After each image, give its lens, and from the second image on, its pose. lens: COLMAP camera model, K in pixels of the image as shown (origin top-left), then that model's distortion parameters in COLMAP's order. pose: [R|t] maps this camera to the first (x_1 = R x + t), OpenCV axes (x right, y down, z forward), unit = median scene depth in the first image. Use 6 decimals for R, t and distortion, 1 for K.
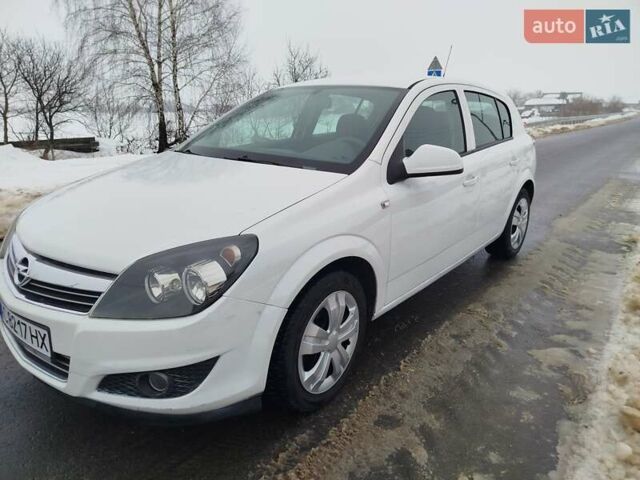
lens RADIAL K [[492.7, 0, 317.7], [0, 492.7, 237.8], [0, 0, 1]] dist [0.010867, -0.014919]
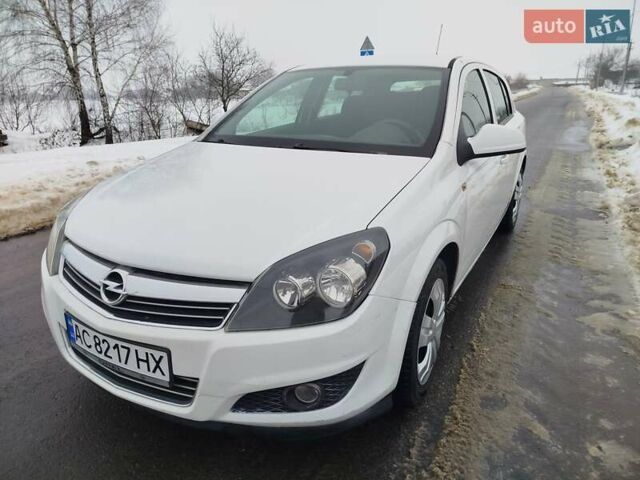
lens RADIAL K [[492.7, 0, 320.4], [0, 492.7, 240.4], [0, 0, 1]] dist [0.010867, -0.014919]
pose [[0.983263, -0.074837, 0.166115, -0.295838], [0.068350, 0.996671, 0.044434, -0.022610], [-0.168887, -0.032336, 0.985105, 0.066615]]
